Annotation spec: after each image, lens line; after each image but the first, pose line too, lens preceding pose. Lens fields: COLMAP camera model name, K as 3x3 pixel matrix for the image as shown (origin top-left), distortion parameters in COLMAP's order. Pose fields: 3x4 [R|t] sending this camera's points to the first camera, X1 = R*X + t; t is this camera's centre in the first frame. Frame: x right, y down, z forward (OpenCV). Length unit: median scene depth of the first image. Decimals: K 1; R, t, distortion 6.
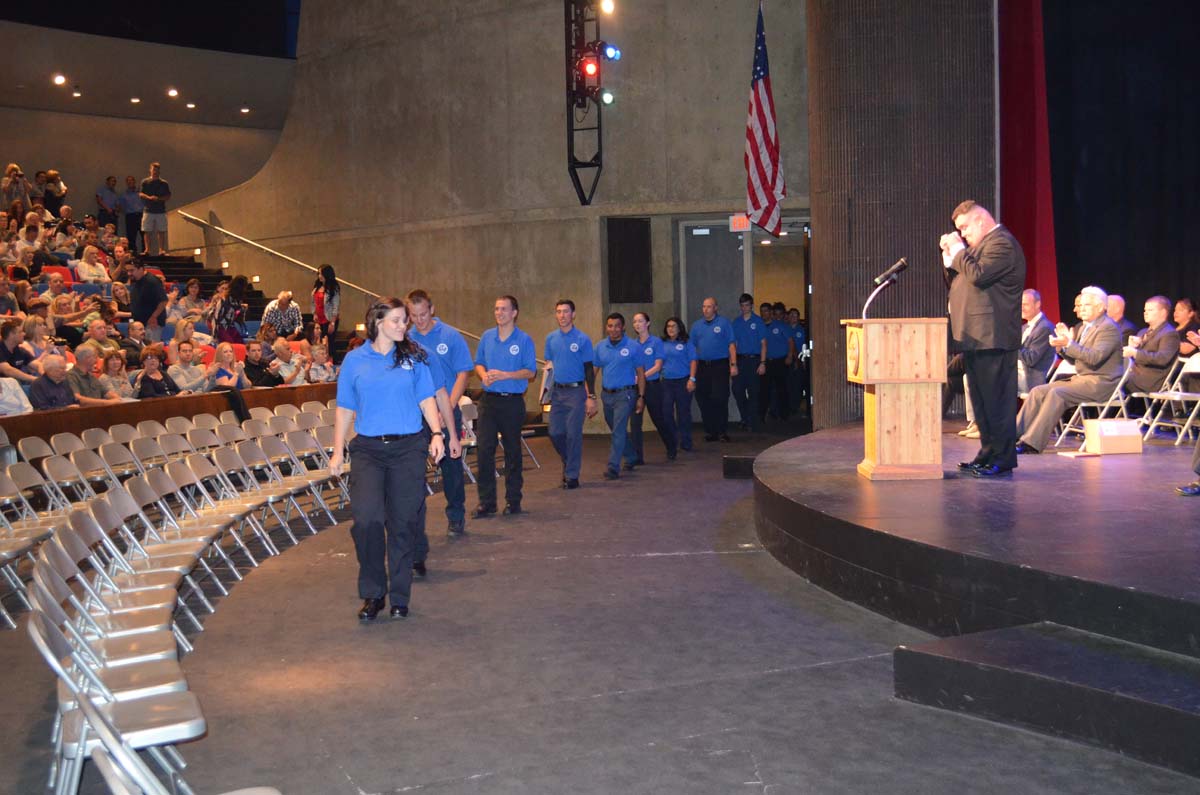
lens RADIAL K [[1349.9, 0, 600.2], [0, 1349.9, 396.4], [0, 0, 1]] dist [0.016716, 0.000000]
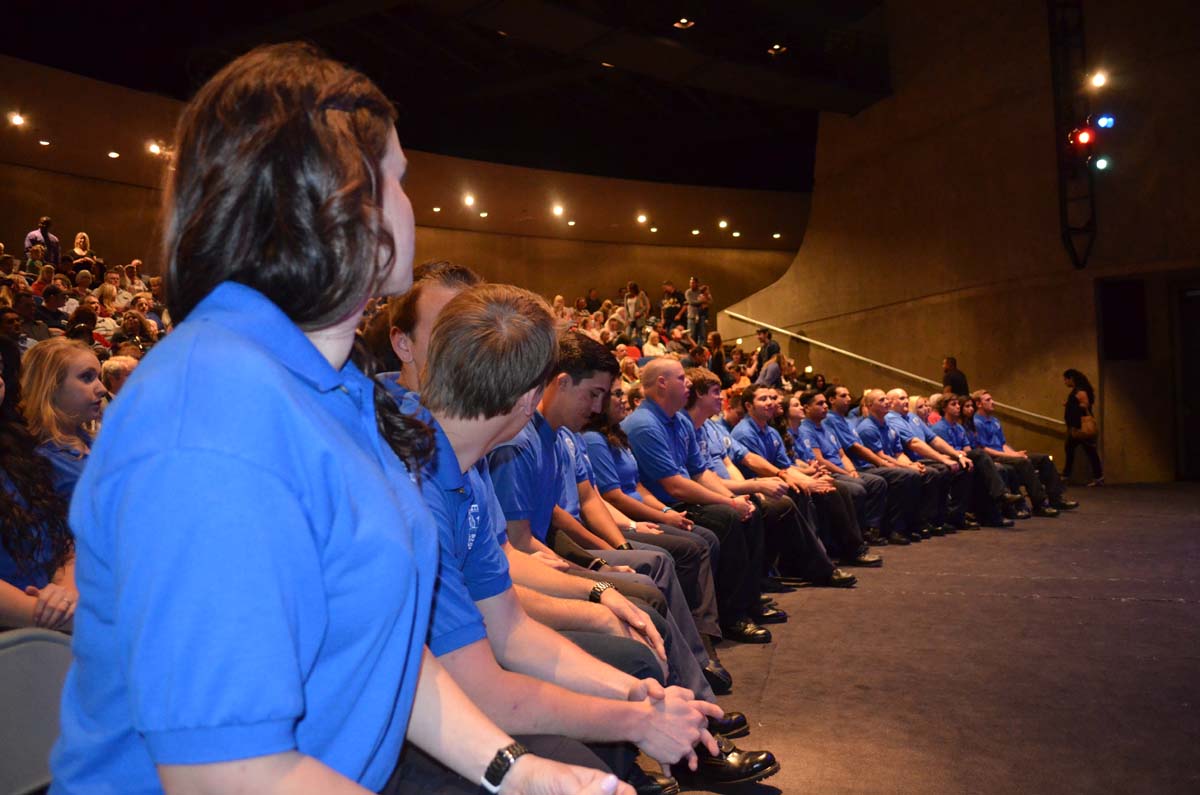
lens RADIAL K [[961.2, 0, 600.7], [0, 961.2, 399.9], [0, 0, 1]] dist [-0.069559, -0.009613]
pose [[0.902065, -0.011312, -0.431452, -0.030415], [-0.027196, 0.996180, -0.082981, 0.032037], [0.430743, 0.086588, 0.898311, 0.164976]]
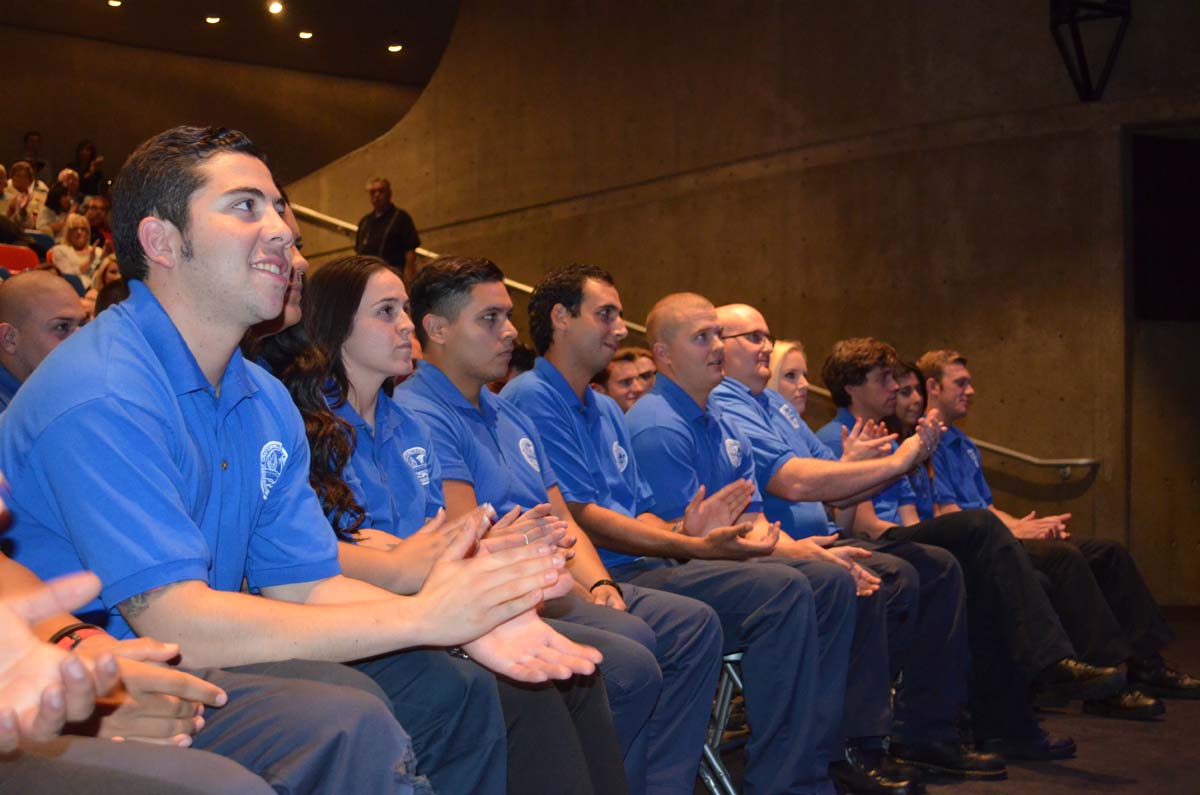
lens RADIAL K [[1772.0, 0, 598.5], [0, 1772.0, 397.7], [0, 0, 1]] dist [0.011057, 0.000000]
pose [[0.988775, 0.020282, -0.148031, -0.078841], [-0.036390, 0.993600, -0.106935, 0.026302], [0.144914, 0.111121, 0.983185, 0.371959]]
